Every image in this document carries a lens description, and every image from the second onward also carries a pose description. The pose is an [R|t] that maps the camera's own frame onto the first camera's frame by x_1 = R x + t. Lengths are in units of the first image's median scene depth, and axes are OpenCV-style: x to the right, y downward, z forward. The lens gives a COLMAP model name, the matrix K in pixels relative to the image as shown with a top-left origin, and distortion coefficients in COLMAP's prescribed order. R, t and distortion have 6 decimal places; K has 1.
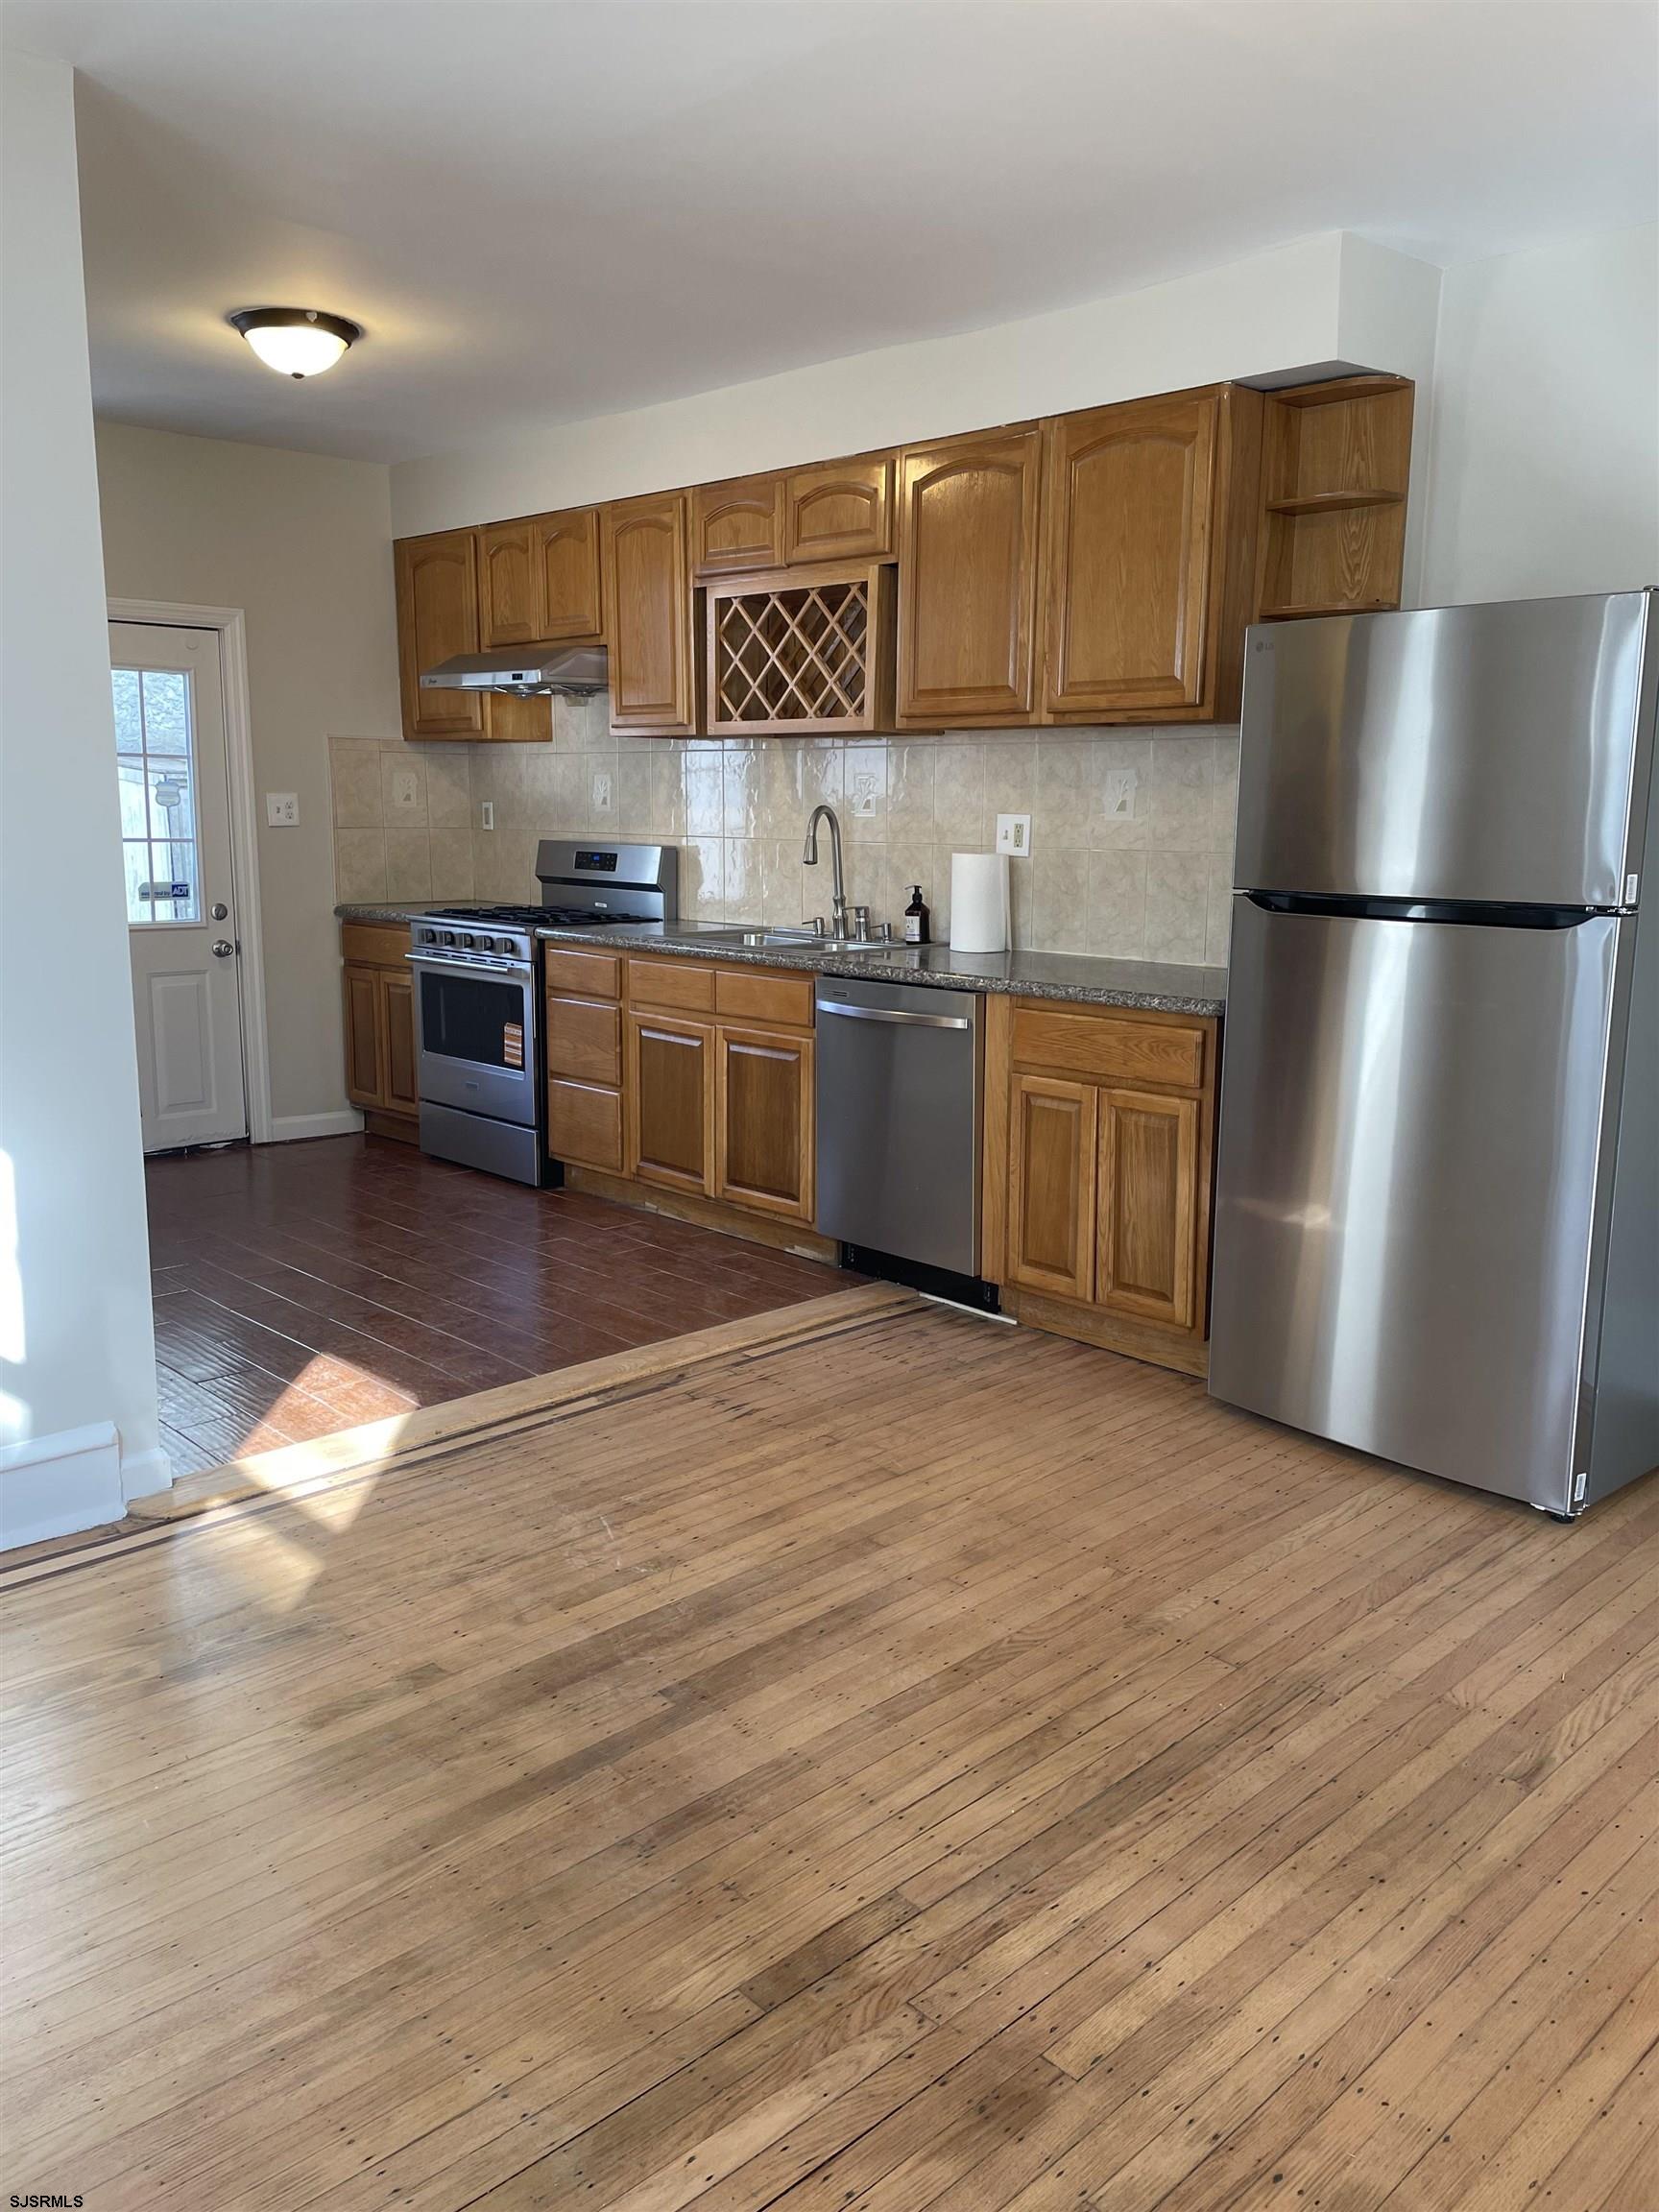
lens RADIAL K [[1657.1, 0, 835.3], [0, 1657.1, 1084.9], [0, 0, 1]] dist [0.086301, -0.110937]
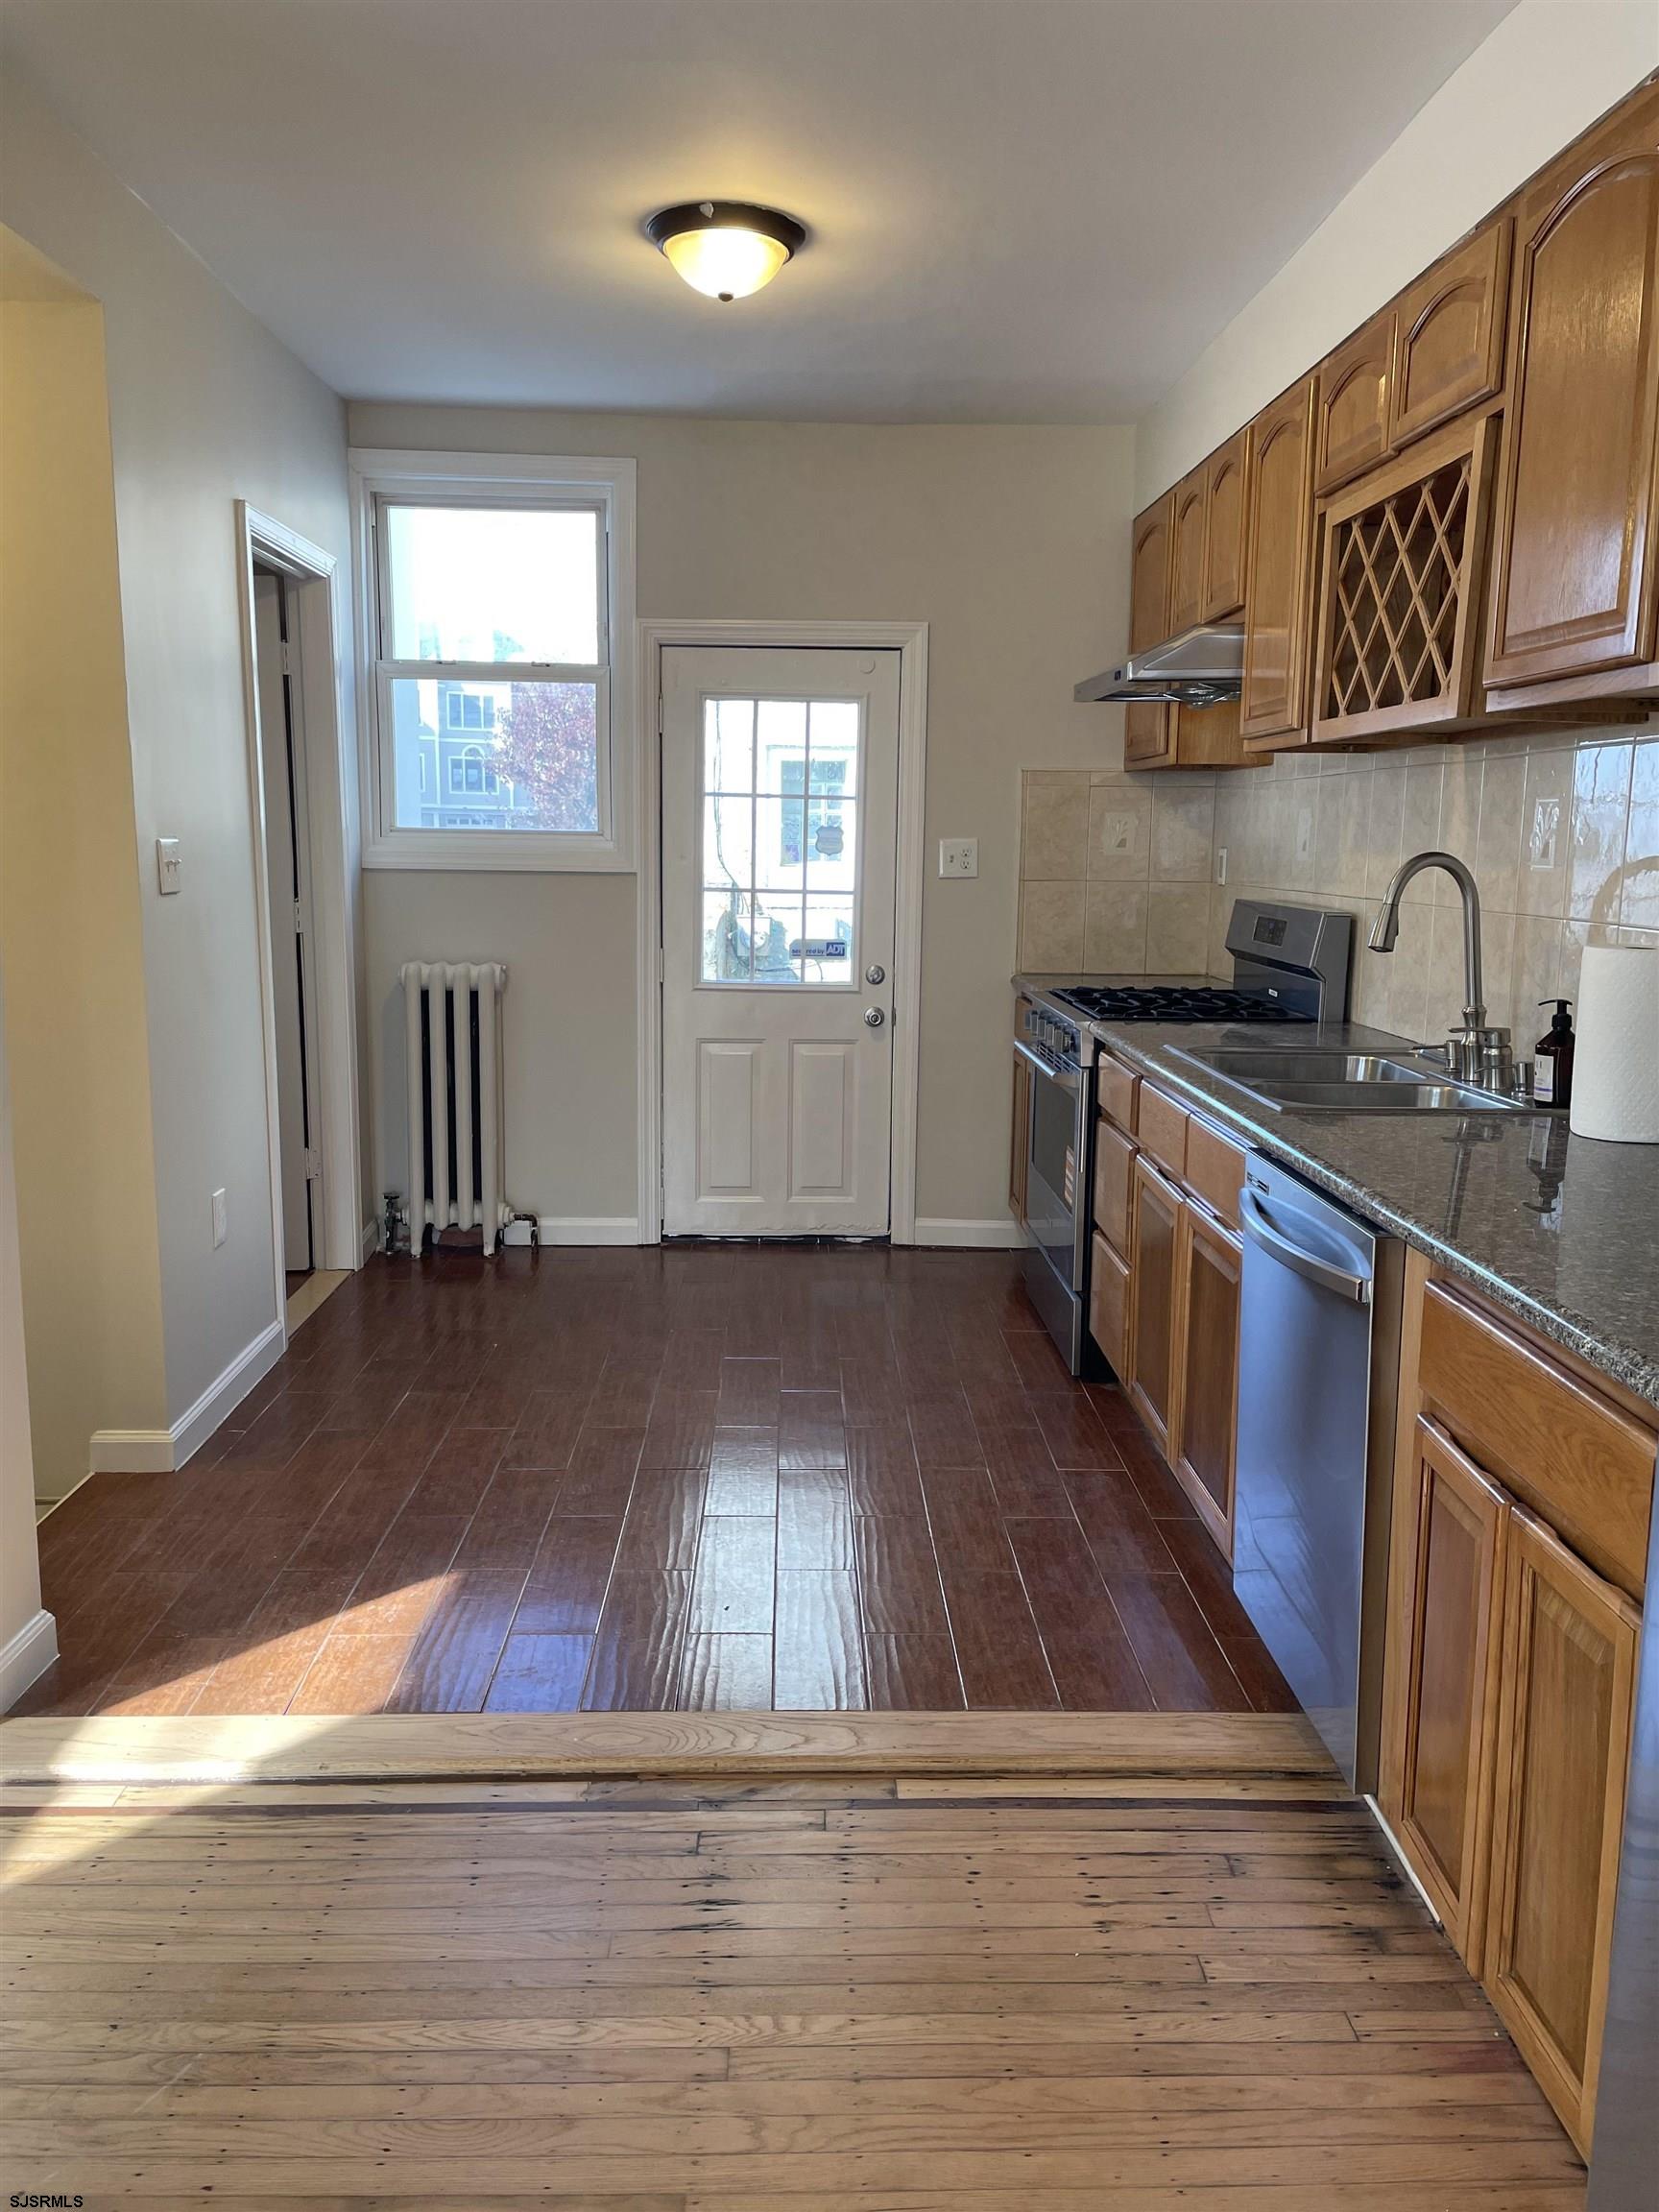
lens RADIAL K [[1657.1, 0, 821.7], [0, 1657.1, 1087.2], [0, 0, 1]] dist [0.086301, -0.110937]
pose [[0.734237, 0.101373, -0.671282, 0.287375], [-0.119302, 0.992668, 0.019417, -0.087028], [0.668329, 0.065828, 0.740948, 0.513733]]
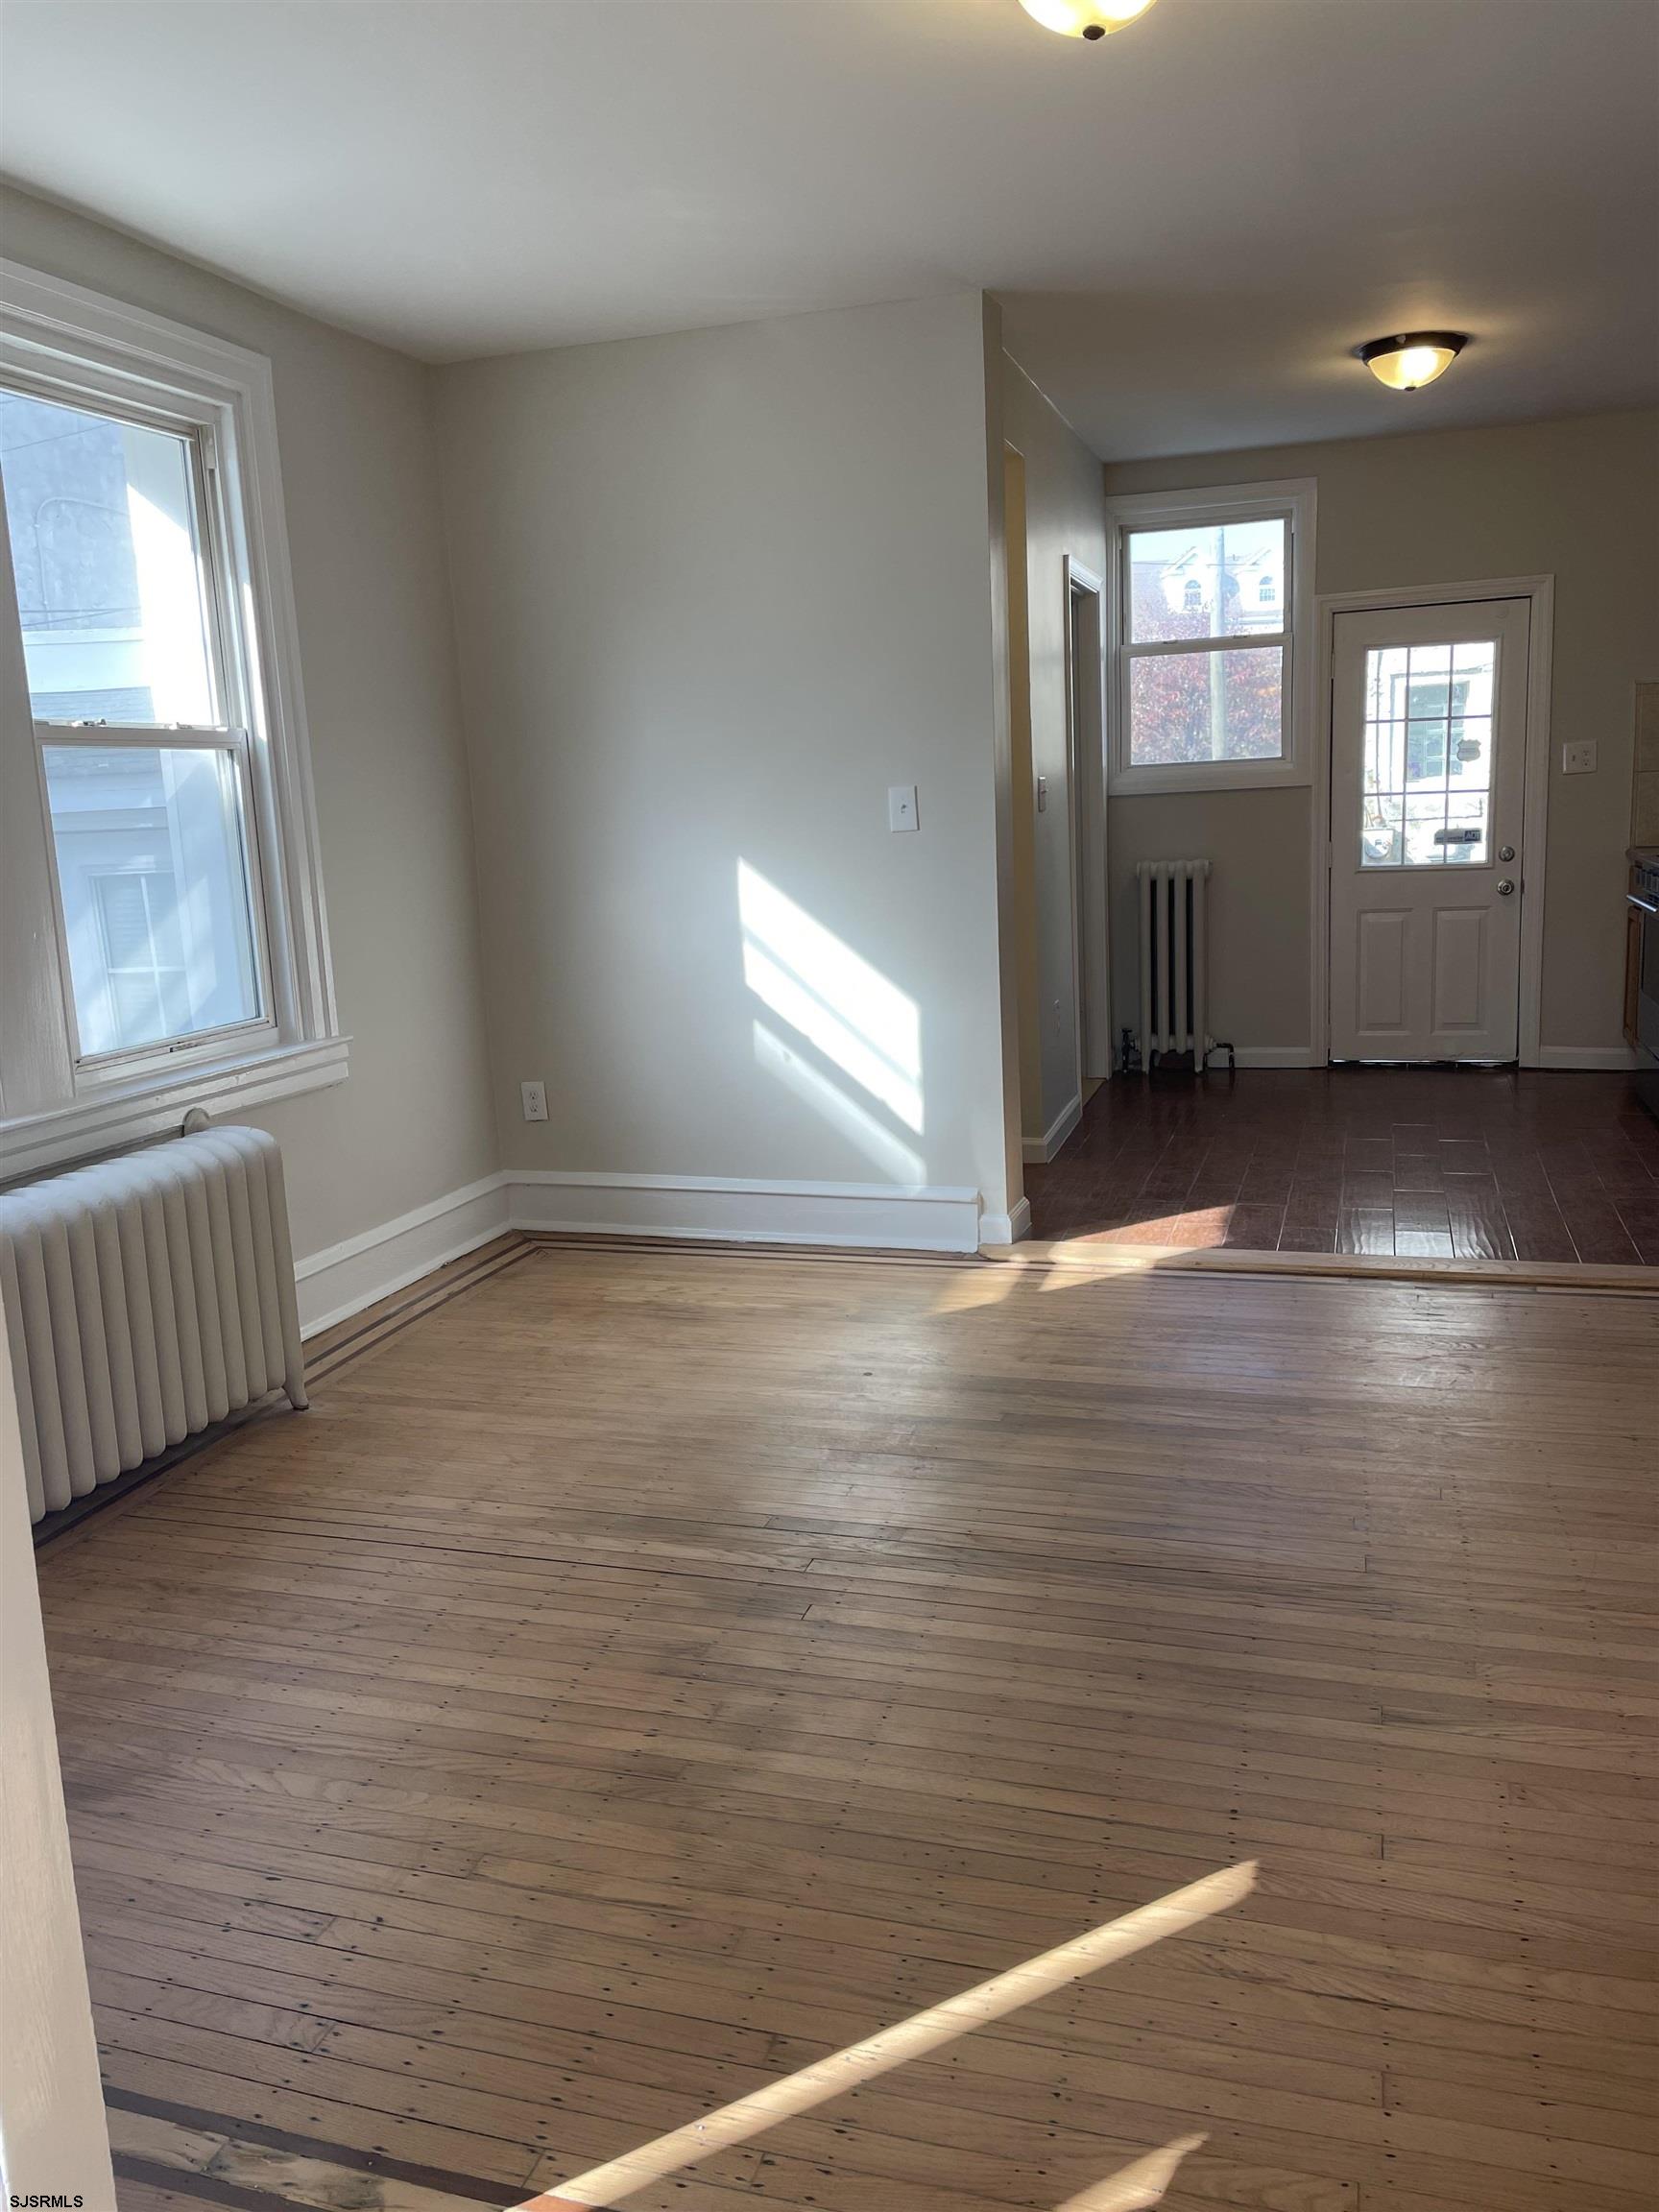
lens RADIAL K [[1657.1, 0, 822.2], [0, 1657.1, 1076.2], [0, 0, 1]] dist [0.086301, -0.110937]
pose [[0.467689, 0.118153, -0.875961, 0.603725], [-0.096734, 0.991915, 0.082145, -0.007405], [0.878584, 0.046317, 0.475337, 0.120830]]
